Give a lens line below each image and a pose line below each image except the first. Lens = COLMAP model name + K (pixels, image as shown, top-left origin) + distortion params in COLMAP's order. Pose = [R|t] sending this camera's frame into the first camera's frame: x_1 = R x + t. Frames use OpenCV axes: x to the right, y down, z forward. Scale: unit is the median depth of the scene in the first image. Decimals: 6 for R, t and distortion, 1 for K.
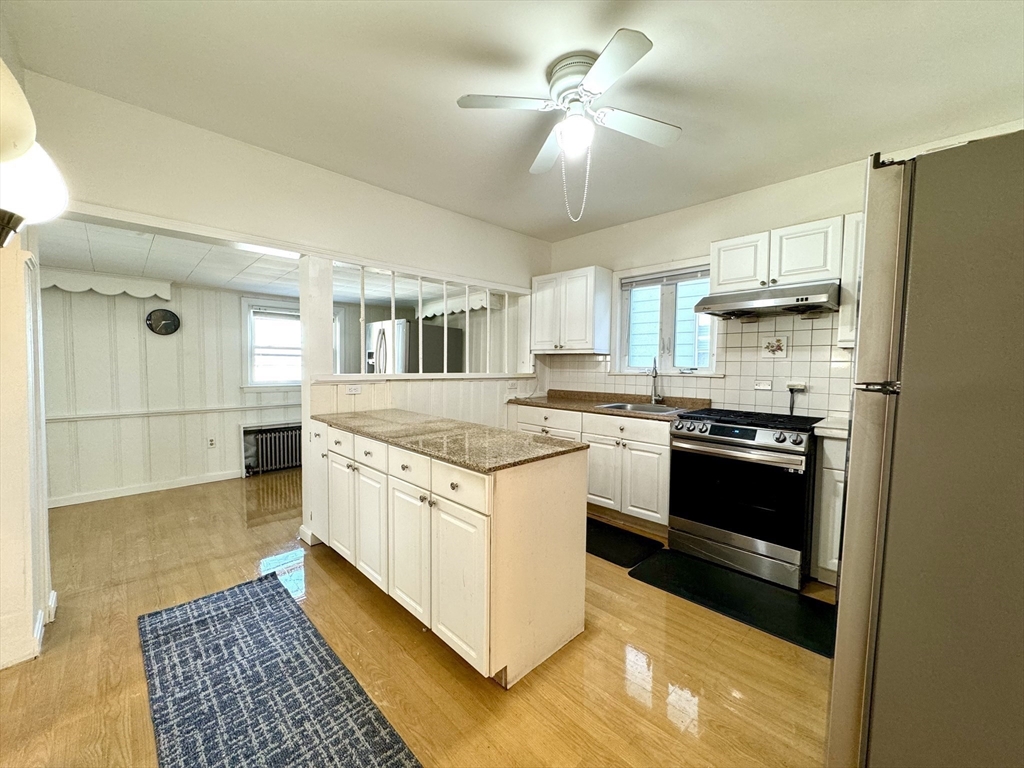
lens RADIAL K [[408.7, 0, 505.4], [0, 408.7, 386.4], [0, 0, 1]] dist [-0.000152, 0.000552]
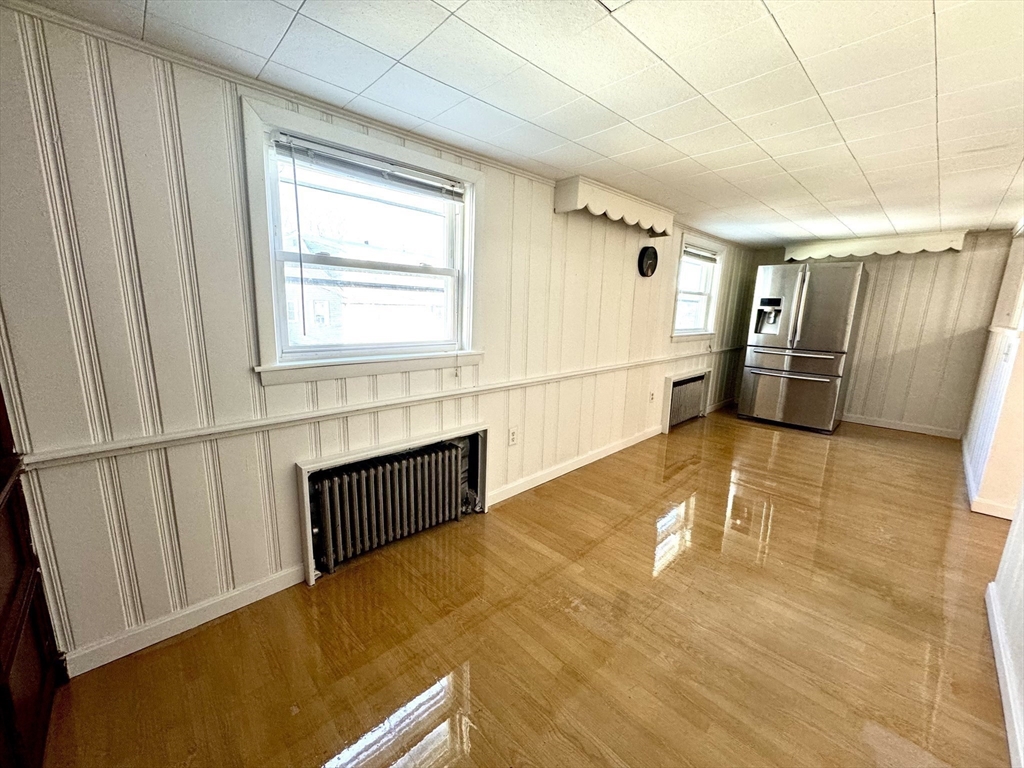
lens RADIAL K [[408.7, 0, 521.3], [0, 408.7, 388.4], [0, 0, 1]] dist [-0.000152, 0.000552]
pose [[0.999147, 0.026191, -0.031911, -1.032035], [-0.021188, 0.988746, 0.148095, -0.013079], [0.035431, -0.147293, 0.988458, 0.082785]]
